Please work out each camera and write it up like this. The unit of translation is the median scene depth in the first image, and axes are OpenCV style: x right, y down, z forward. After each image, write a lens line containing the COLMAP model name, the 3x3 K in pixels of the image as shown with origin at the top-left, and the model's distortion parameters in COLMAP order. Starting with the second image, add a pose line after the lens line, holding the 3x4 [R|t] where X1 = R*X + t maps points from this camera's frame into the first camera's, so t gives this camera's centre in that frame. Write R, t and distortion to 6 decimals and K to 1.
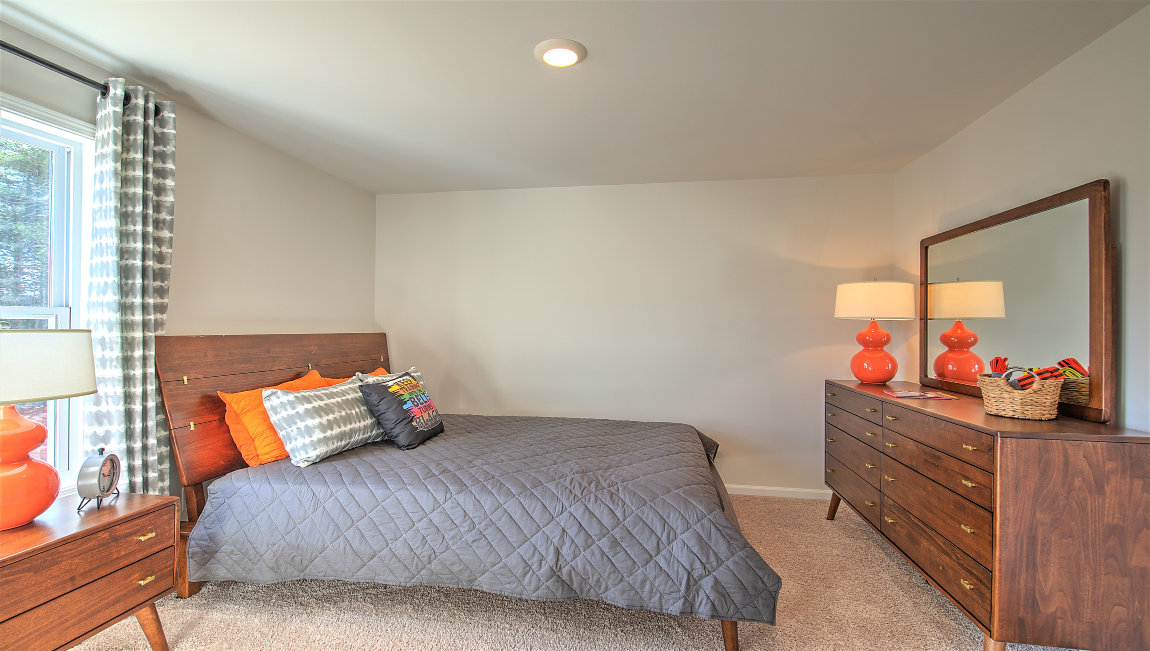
lens RADIAL K [[503.4, 0, 578.1], [0, 503.4, 323.4], [0, 0, 1]] dist [0.002594, -0.000248]
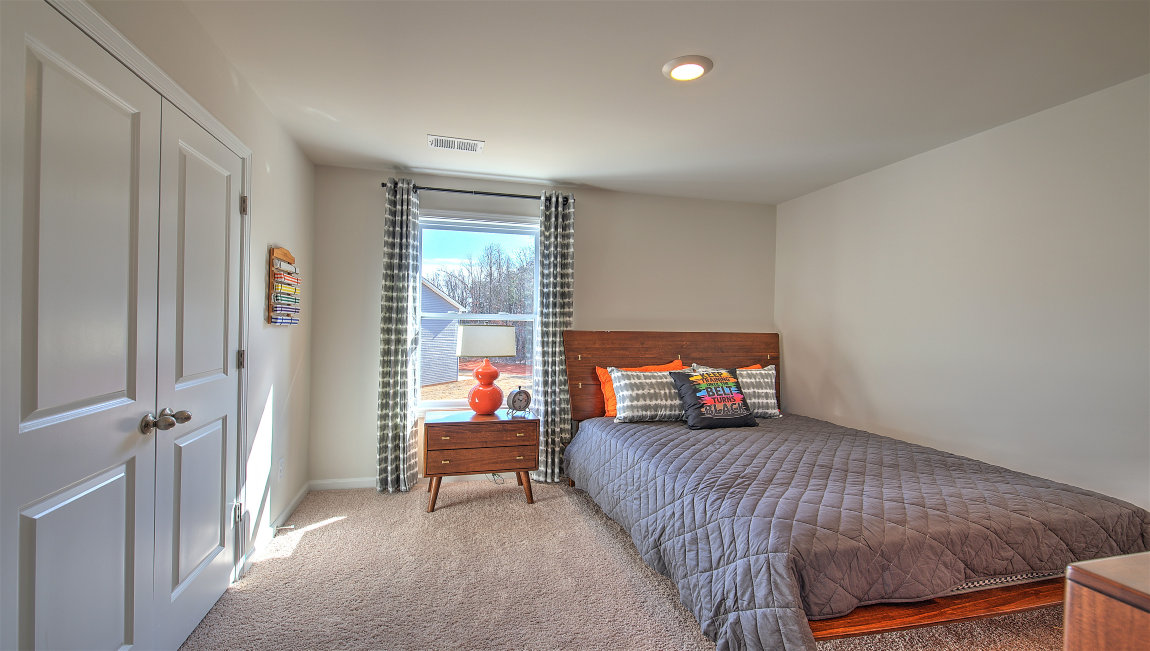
lens RADIAL K [[503.4, 0, 578.1], [0, 503.4, 323.4], [0, 0, 1]] dist [0.002594, -0.000248]
pose [[0.416810, -0.001751, -0.908992, 0.692873], [-0.005568, 0.999974, -0.004479, 0.007948], [0.908977, 0.006928, 0.416789, 0.288835]]
